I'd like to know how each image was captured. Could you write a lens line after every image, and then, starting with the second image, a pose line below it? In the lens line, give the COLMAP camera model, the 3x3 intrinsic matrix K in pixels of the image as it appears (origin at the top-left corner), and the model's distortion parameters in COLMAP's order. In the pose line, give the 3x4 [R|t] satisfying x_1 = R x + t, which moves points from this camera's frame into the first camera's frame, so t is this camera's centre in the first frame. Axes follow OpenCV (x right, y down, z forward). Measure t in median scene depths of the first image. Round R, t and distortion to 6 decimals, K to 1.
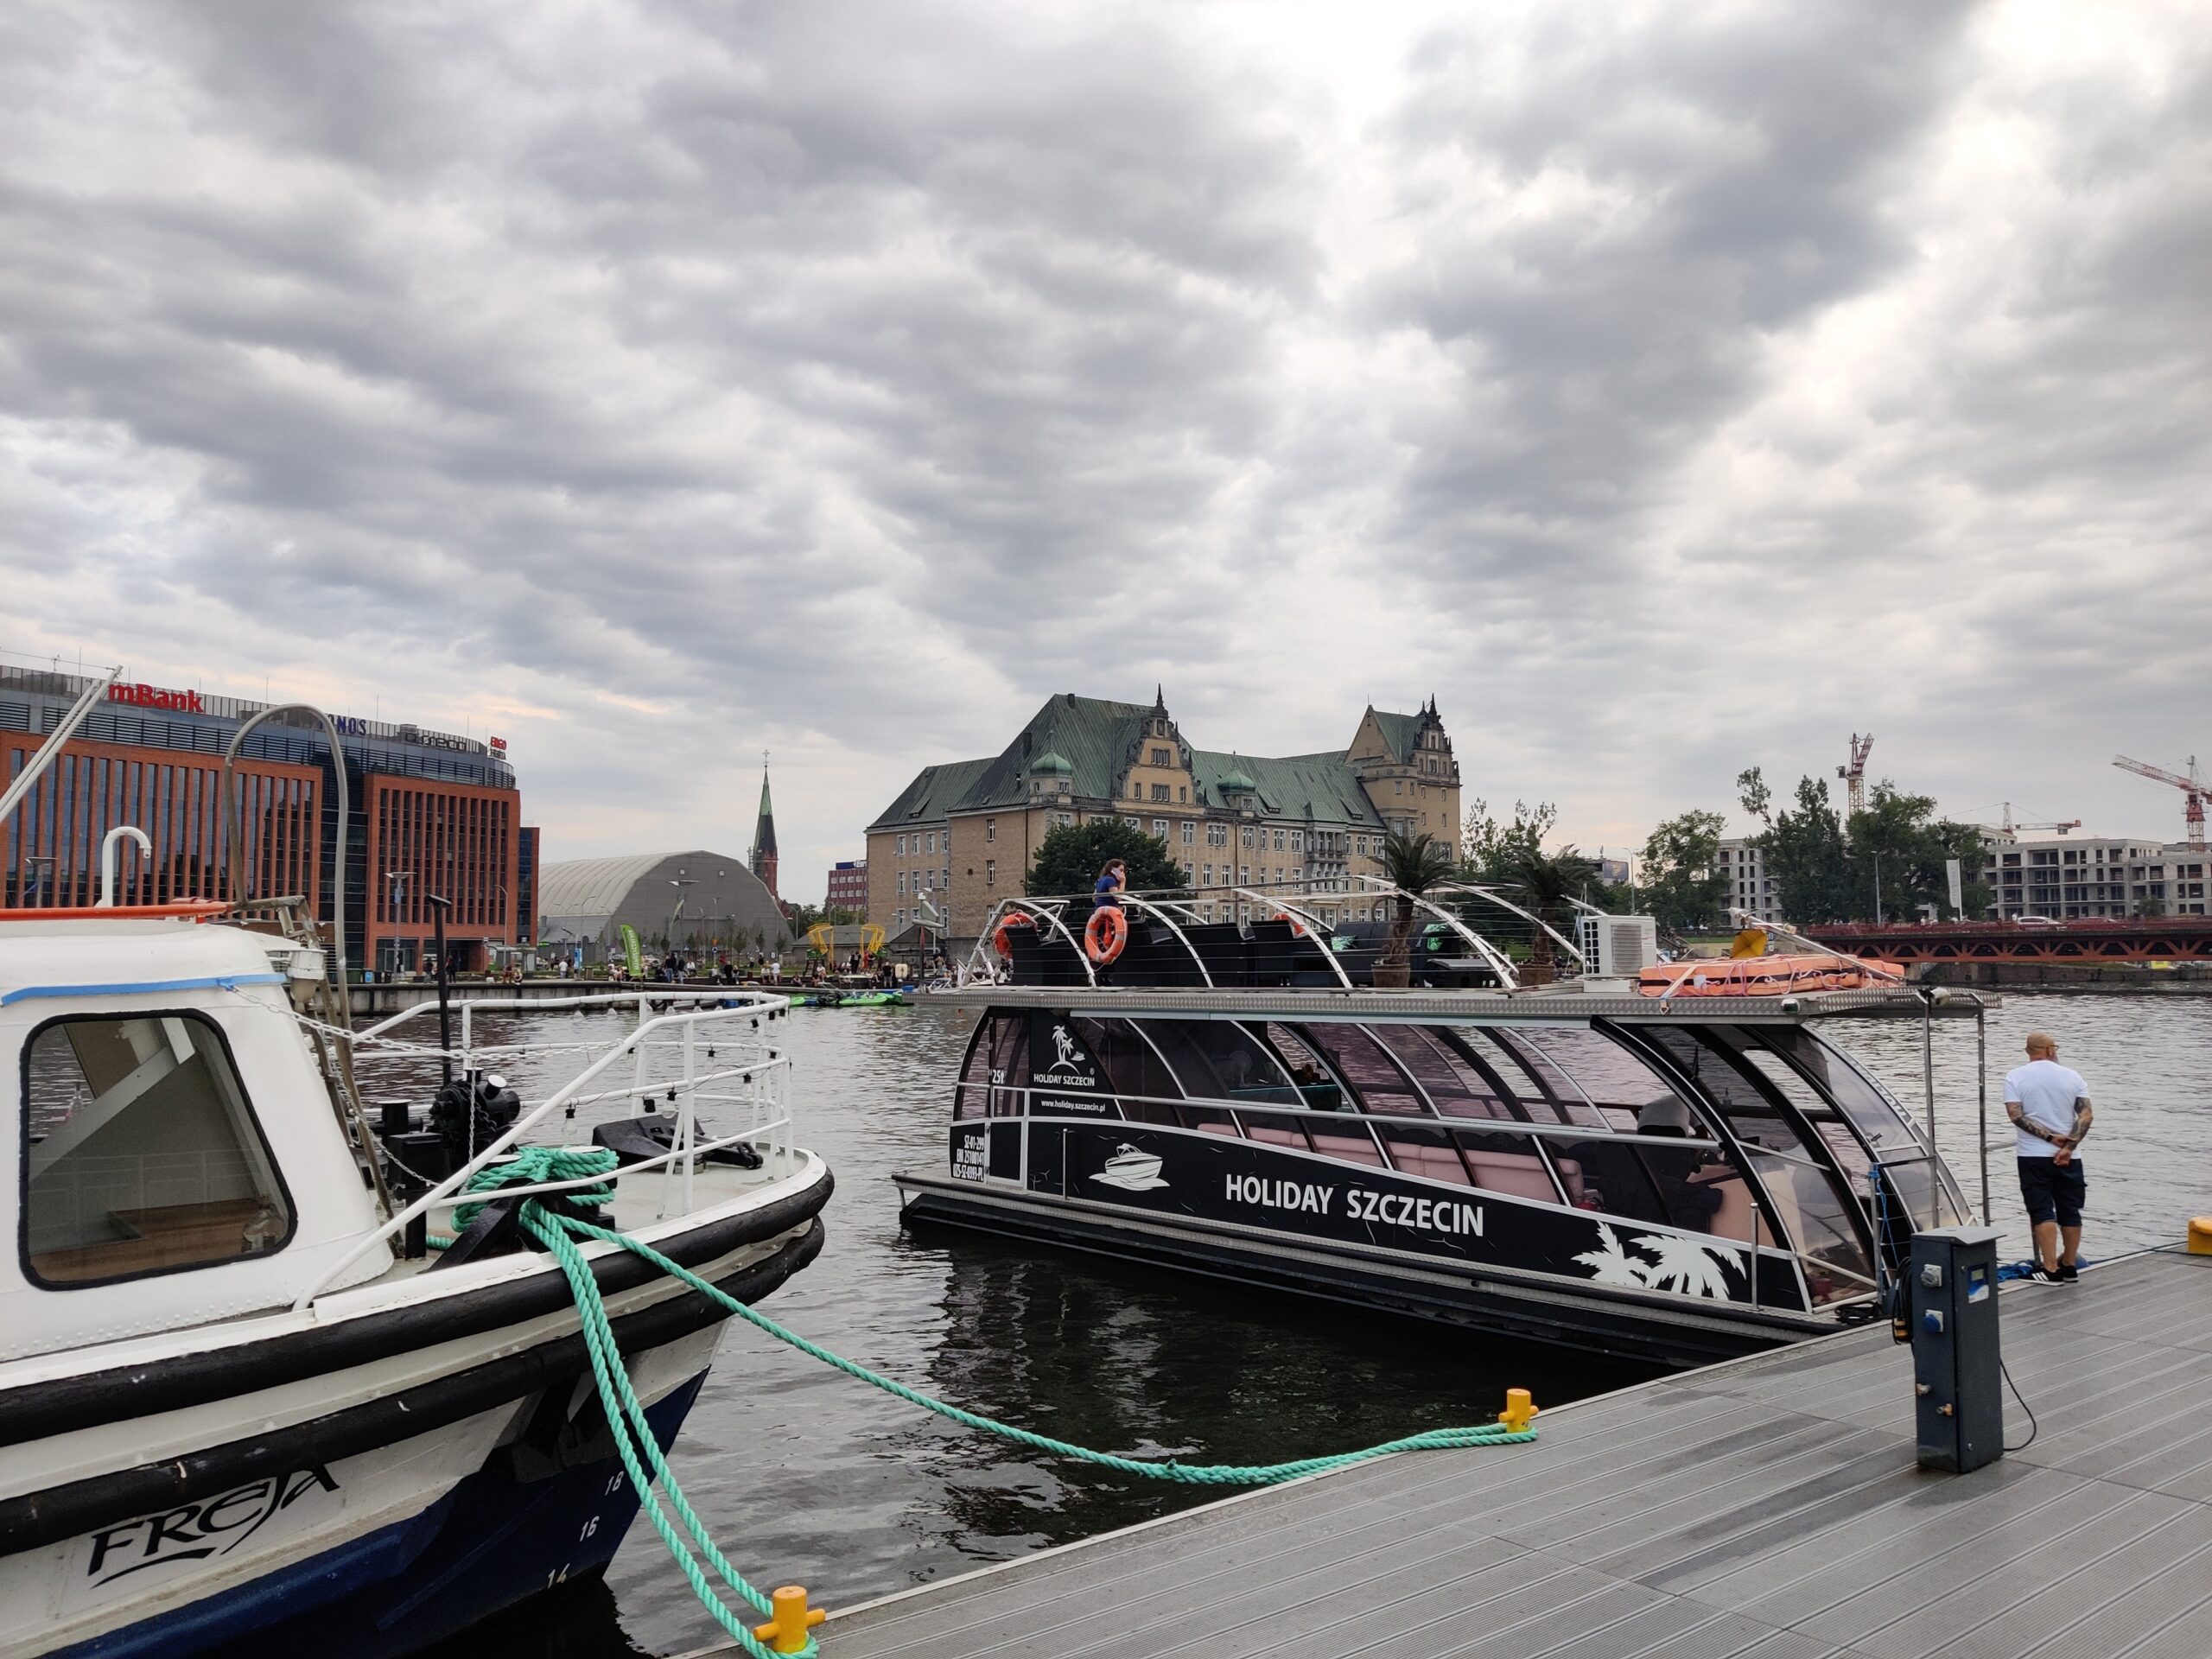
lens RADIAL K [[1721.3, 0, 1106.0], [0, 1721.3, 829.5], [0, 0, 1]] dist [-0.070267, 0.074271]
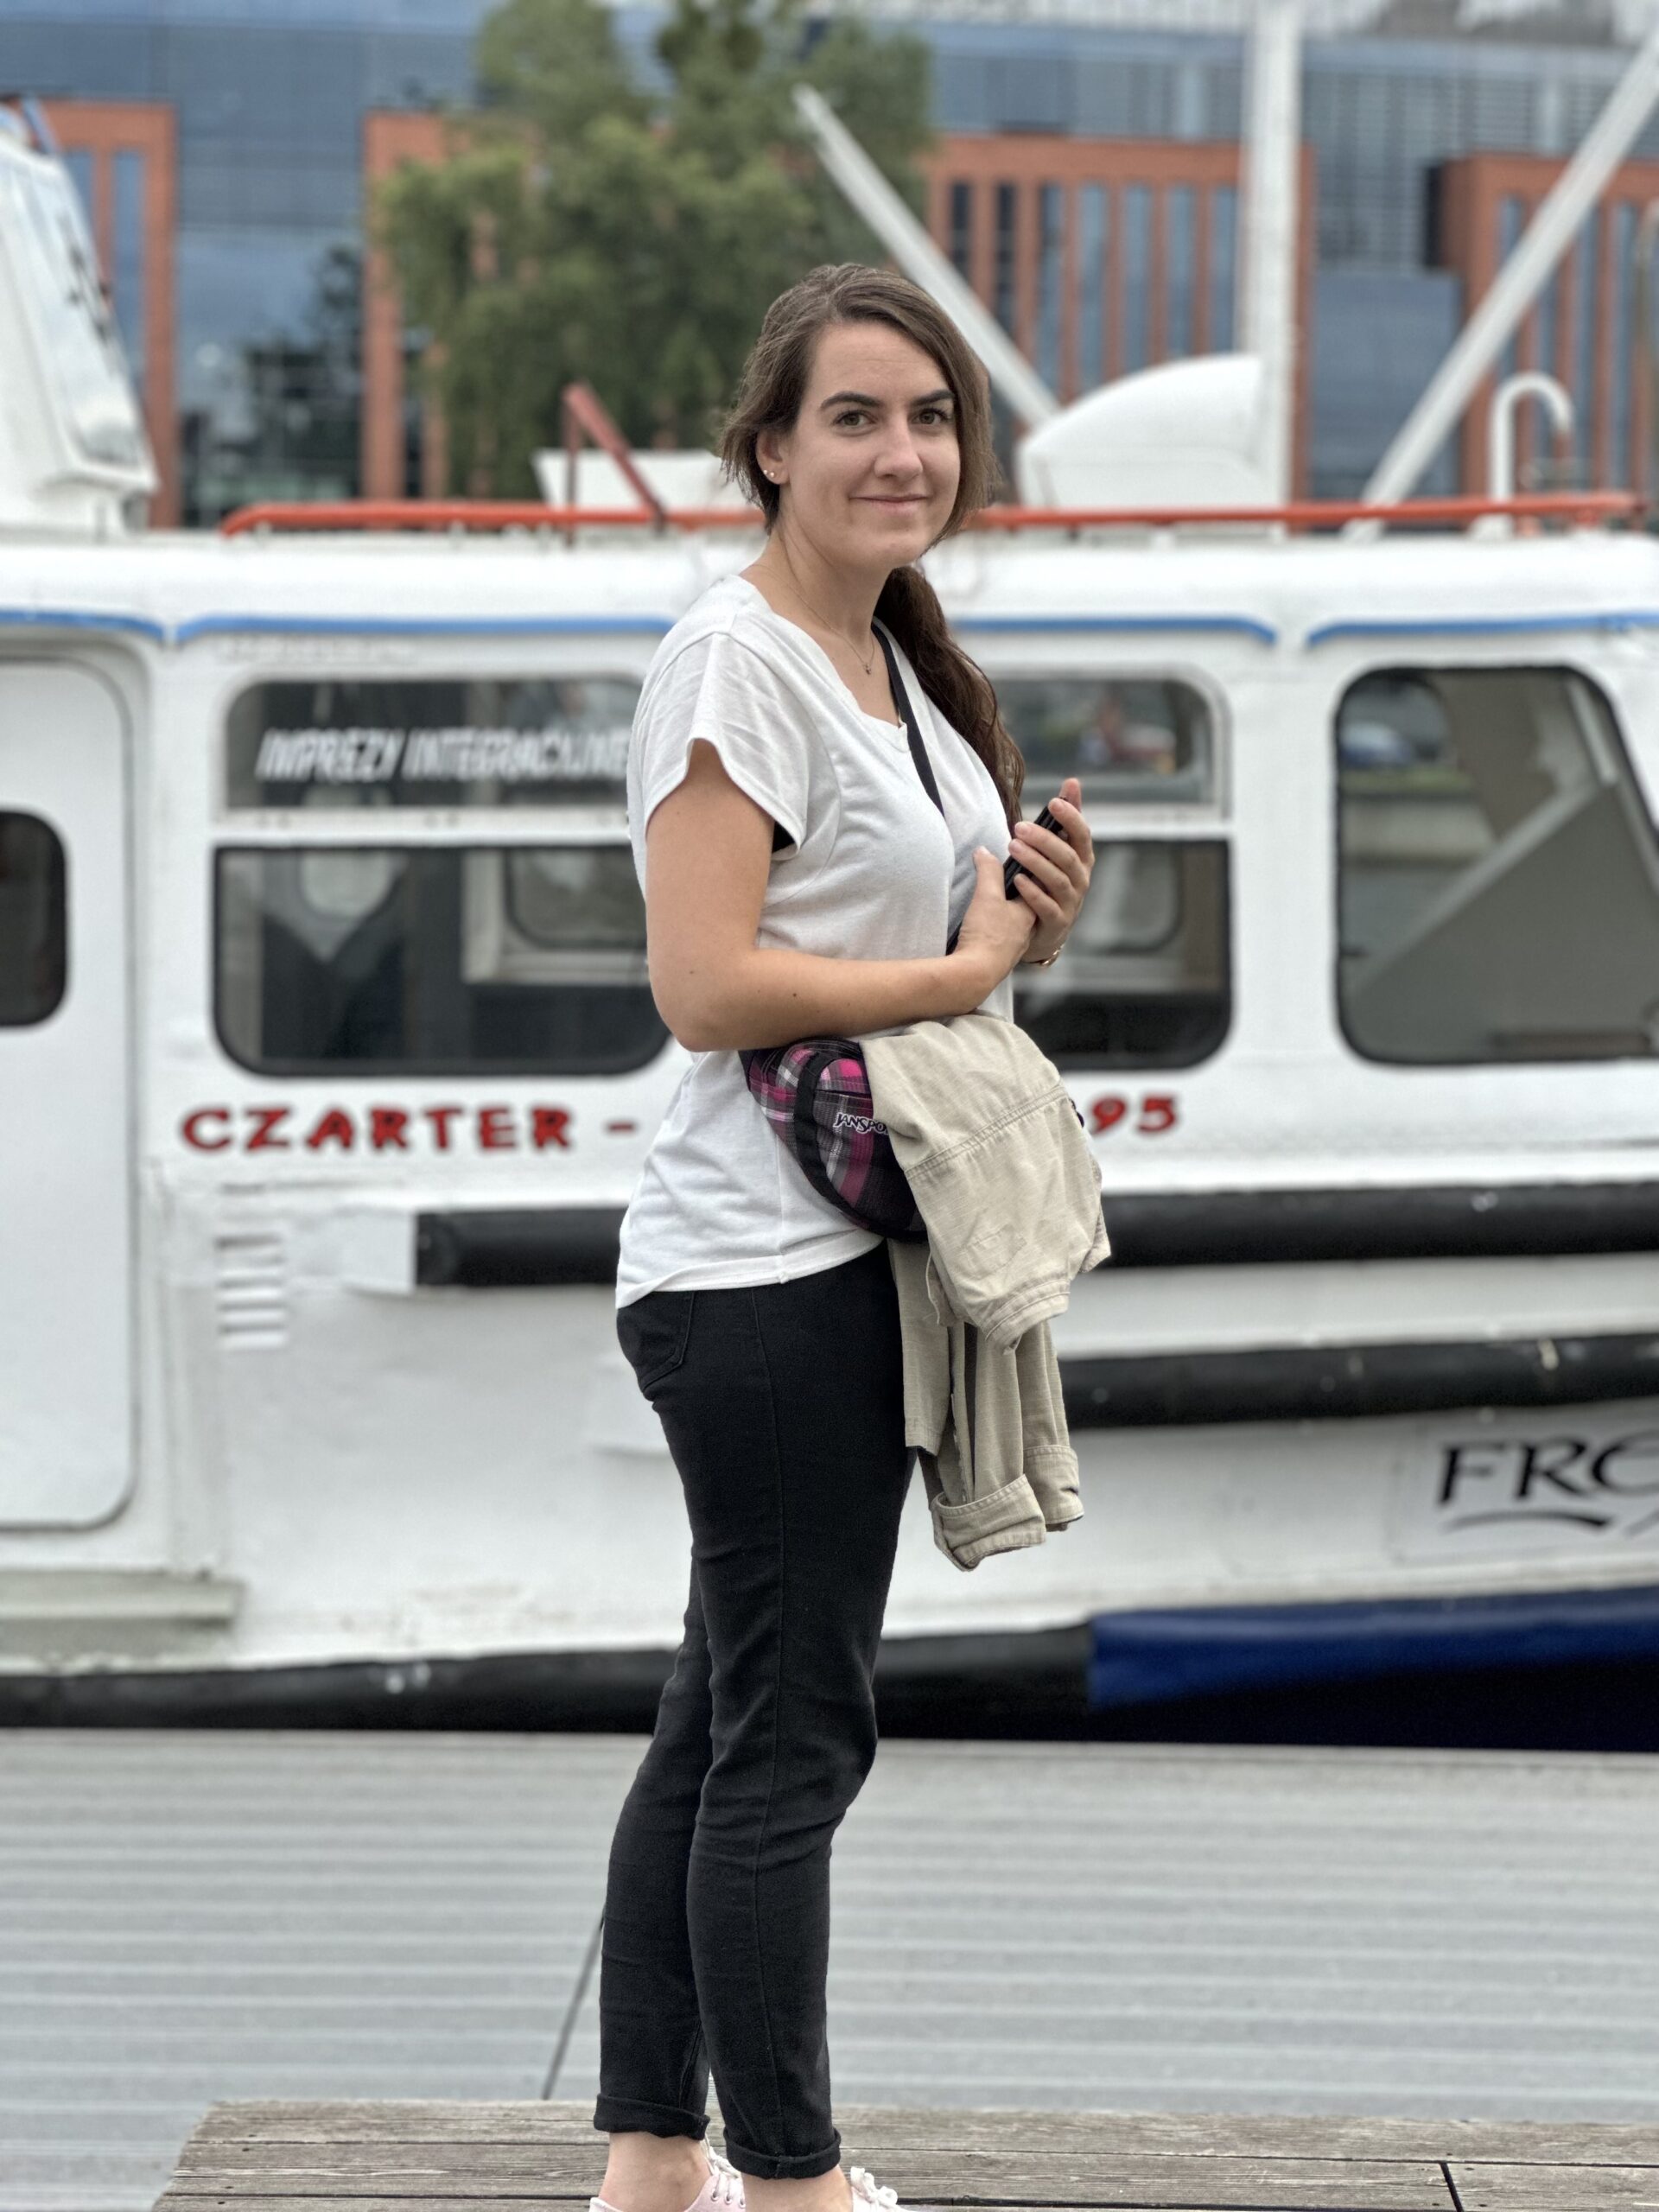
lens RADIAL K [[4934.0, 0, 829.5], [0, 4934.0, 1106.0], [0, 0, 1]] dist [-0.019202, -0.017794]
pose [[0.758358, 0.065264, -0.648563, 0.459023], [0.032879, 0.989879, 0.138055, 0.005545], [0.651009, -0.126019, 0.748536, -0.581853]]
